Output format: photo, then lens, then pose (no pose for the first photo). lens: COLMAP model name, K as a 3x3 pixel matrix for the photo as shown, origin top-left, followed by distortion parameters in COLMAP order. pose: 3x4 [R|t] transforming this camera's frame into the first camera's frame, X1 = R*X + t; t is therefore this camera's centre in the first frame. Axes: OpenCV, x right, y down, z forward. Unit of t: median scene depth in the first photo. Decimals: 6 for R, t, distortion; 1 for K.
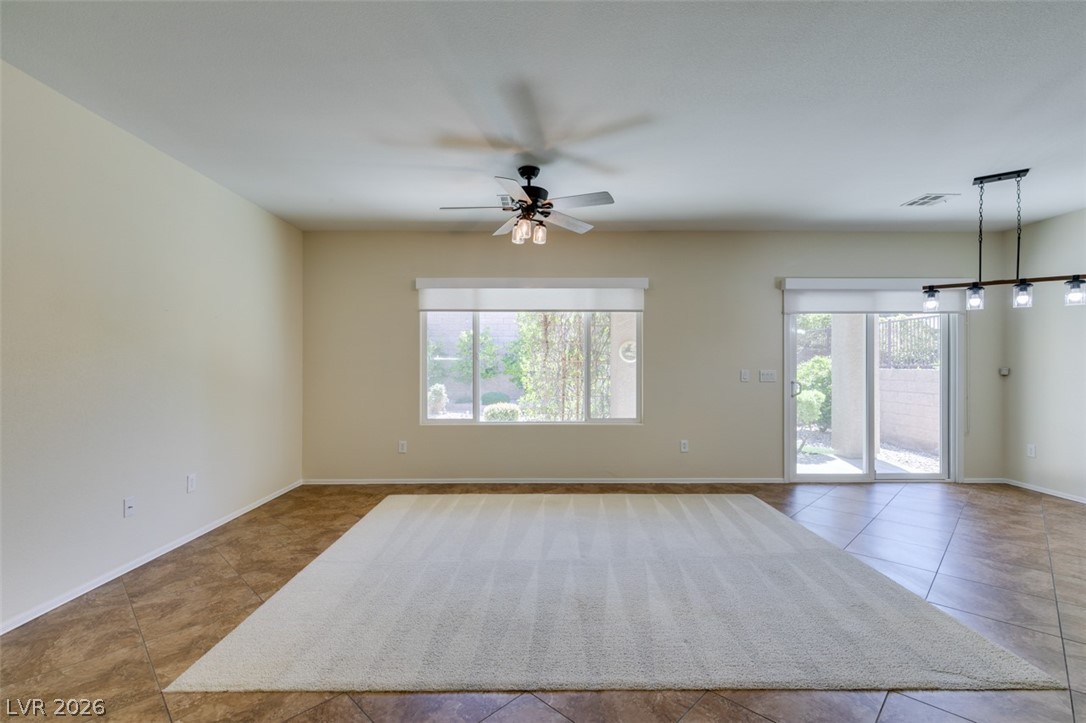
lens RADIAL K [[484.6, 0, 541.4], [0, 484.6, 364.6], [0, 0, 1]] dist [0.002415, -0.000191]
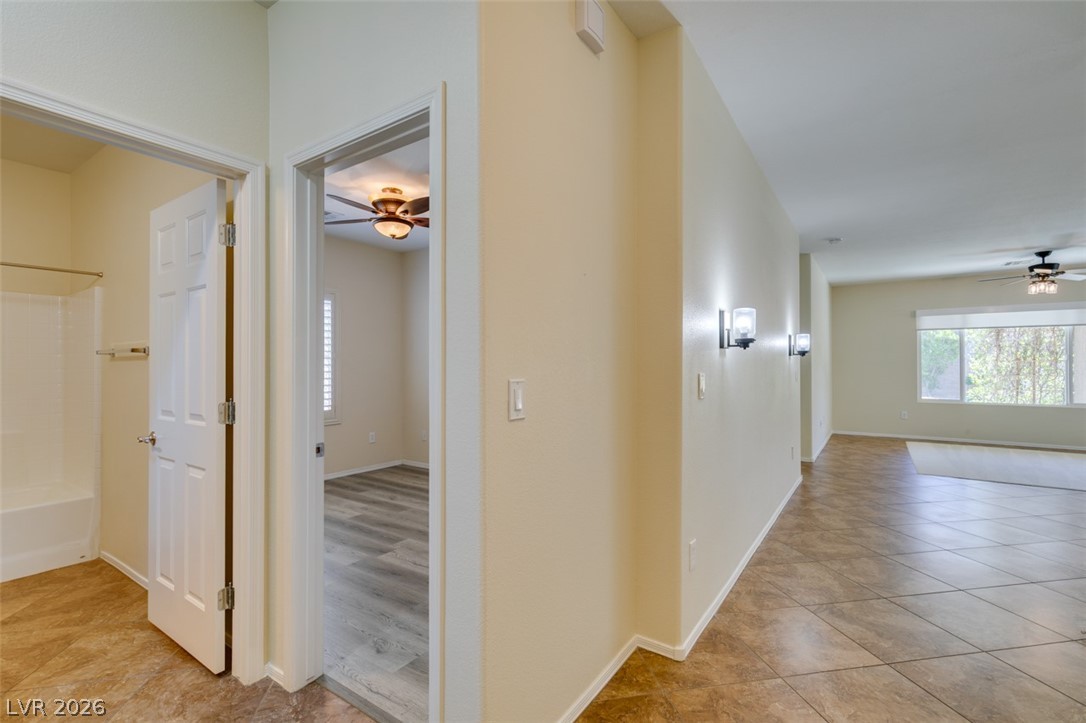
lens RADIAL K [[484.6, 0, 541.4], [0, 484.6, 364.6], [0, 0, 1]] dist [0.002415, -0.000191]
pose [[0.820223, -0.003750, -0.572031, -0.373507], [0.004239, 0.999991, -0.000477, -0.003360], [0.572028, -0.002033, 0.820232, -1.078712]]
